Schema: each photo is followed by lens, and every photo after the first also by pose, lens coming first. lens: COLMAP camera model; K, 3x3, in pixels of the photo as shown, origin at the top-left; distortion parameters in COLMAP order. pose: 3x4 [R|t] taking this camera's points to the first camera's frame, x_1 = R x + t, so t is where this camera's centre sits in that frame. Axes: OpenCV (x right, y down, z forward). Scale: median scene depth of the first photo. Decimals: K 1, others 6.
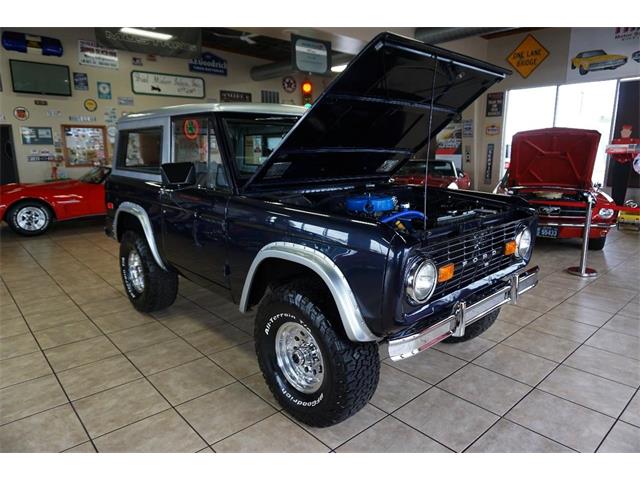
lens RADIAL K [[425.9, 0, 314.3], [0, 425.9, 238.2], [0, 0, 1]] dist [-0.038722, 0.028109]
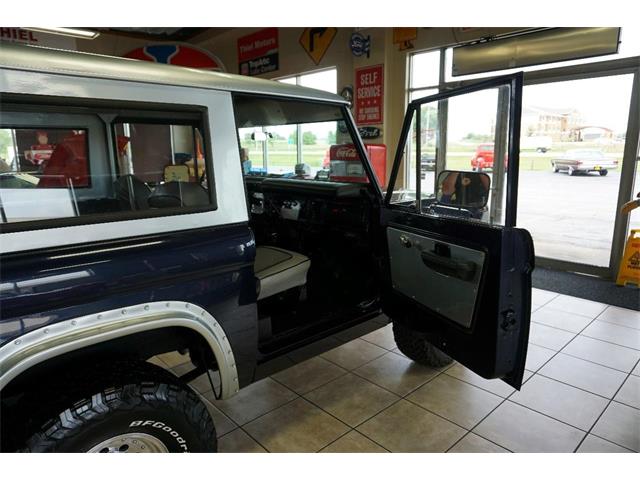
lens RADIAL K [[425.9, 0, 317.4], [0, 425.9, 240.7], [0, 0, 1]] dist [-0.038722, 0.028109]
pose [[-0.021709, -0.202758, 0.978988, -0.756429], [0.211402, 0.956146, 0.202715, -0.169542], [-0.977158, 0.211361, 0.022106, 0.799928]]
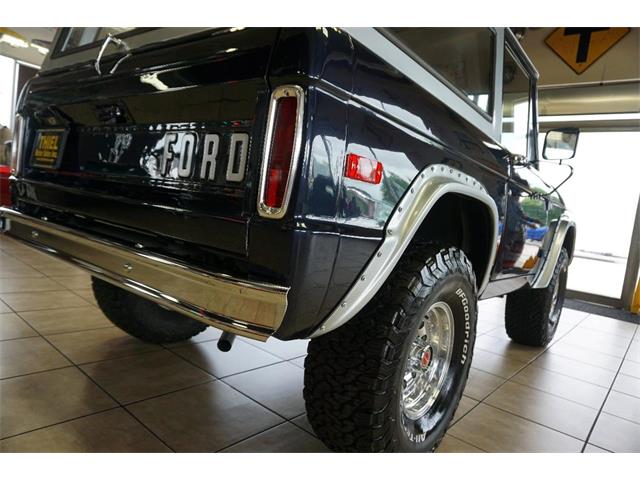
lens RADIAL K [[425.9, 0, 317.2], [0, 425.9, 242.0], [0, 0, 1]] dist [-0.038722, 0.028109]
pose [[-0.146457, -0.101602, 0.983985, -0.754241], [0.071812, 0.990995, 0.113014, -0.057063], [-0.986607, 0.087213, -0.137842, 1.184825]]
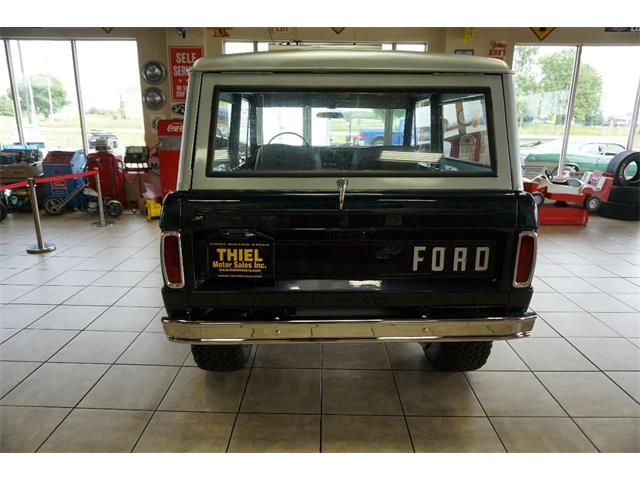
lens RADIAL K [[420.8, 0, 318.2], [0, 420.8, 240.5], [0, 0, 1]] dist [-0.022227, -0.000173]
pose [[-0.740990, -0.178061, 0.647479, -0.650109], [0.130287, 0.907761, 0.398743, -0.359563], [-0.658756, 0.379822, -0.649442, 1.692257]]
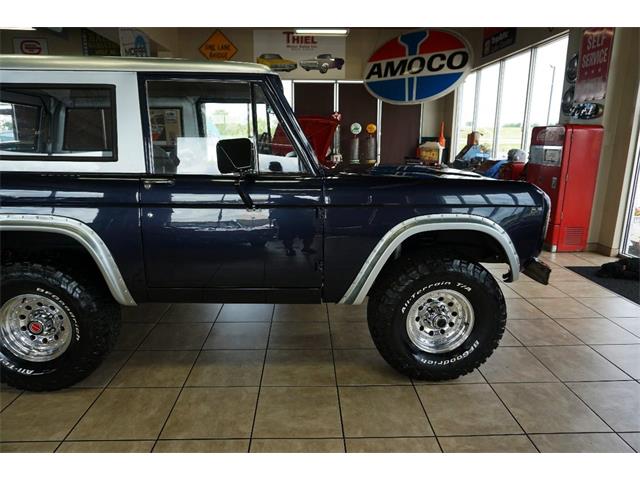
lens RADIAL K [[425.9, 0, 318.1], [0, 425.9, 238.0], [0, 0, 1]] dist [-0.038722, 0.028109]
pose [[0.638086, -0.166459, 0.751756, -0.604766], [0.148398, 0.984633, 0.092064, -0.041905], [-0.755529, 0.052814, 0.652983, 0.318197]]
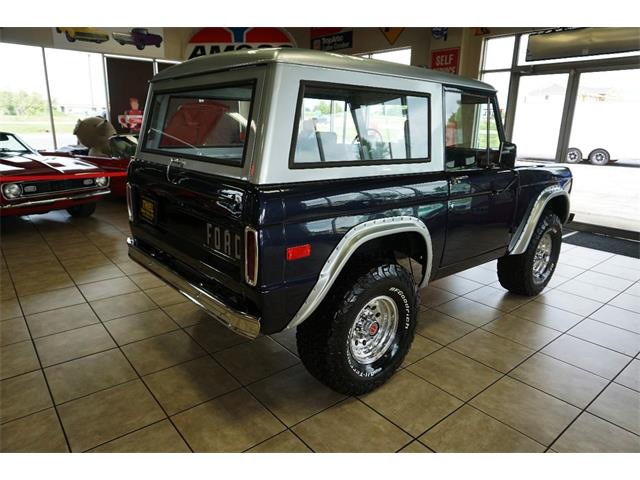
lens RADIAL K [[425.9, 0, 317.8], [0, 425.9, 238.0], [0, 0, 1]] dist [-0.038722, 0.028109]
pose [[0.032259, -0.256862, 0.965910, -1.003462], [0.180570, 0.952008, 0.247134, -0.216491], [-0.983033, 0.166441, 0.077093, 1.044629]]
